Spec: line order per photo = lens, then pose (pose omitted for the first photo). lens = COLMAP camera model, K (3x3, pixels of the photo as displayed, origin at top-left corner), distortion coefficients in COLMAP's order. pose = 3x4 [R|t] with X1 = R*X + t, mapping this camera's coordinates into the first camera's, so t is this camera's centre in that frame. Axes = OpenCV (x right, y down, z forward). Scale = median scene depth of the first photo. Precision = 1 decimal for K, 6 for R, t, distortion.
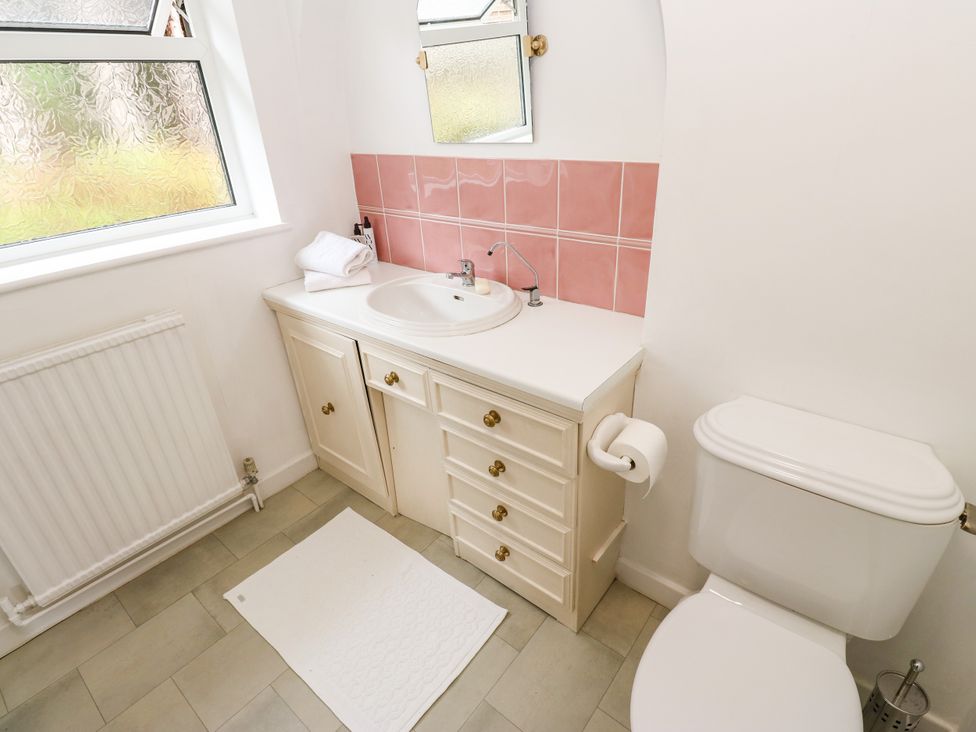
lens RADIAL K [[519.2, 0, 488.0], [0, 519.2, 366.0], [0, 0, 1]] dist [0.000956, -0.001542]
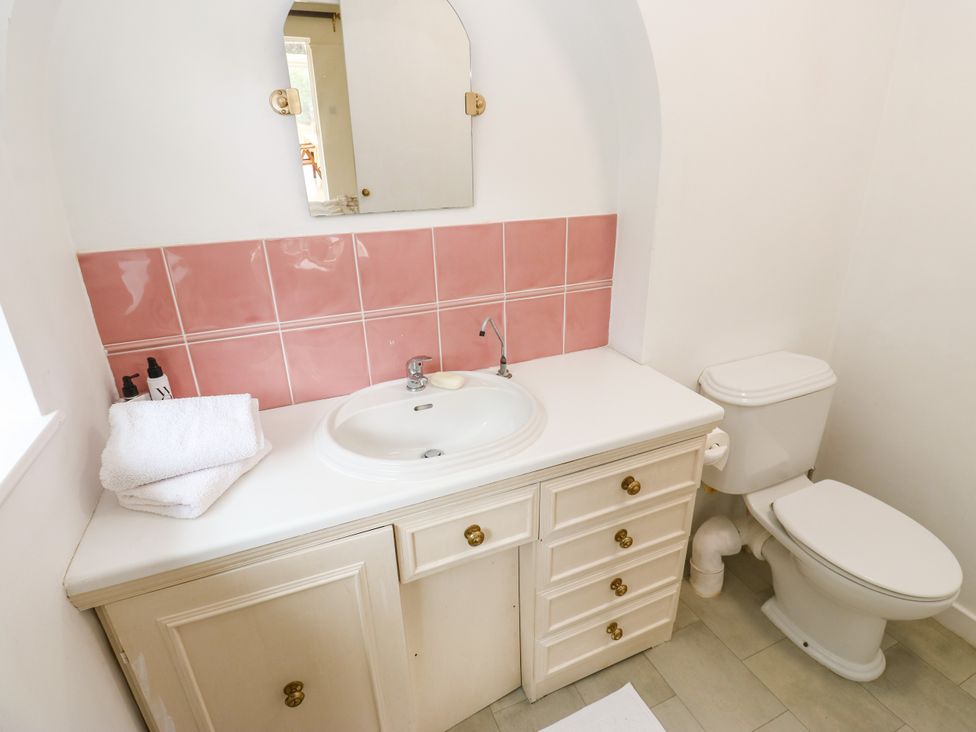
lens RADIAL K [[511.1, 0, 488.0], [0, 511.1, 366.0], [0, 0, 1]] dist [-0.020625, -0.002006]
pose [[0.448193, -0.293980, 0.844215, -0.674914], [0.407830, 0.907616, 0.099542, -0.238331], [-0.795486, 0.299682, 0.526681, 0.554555]]
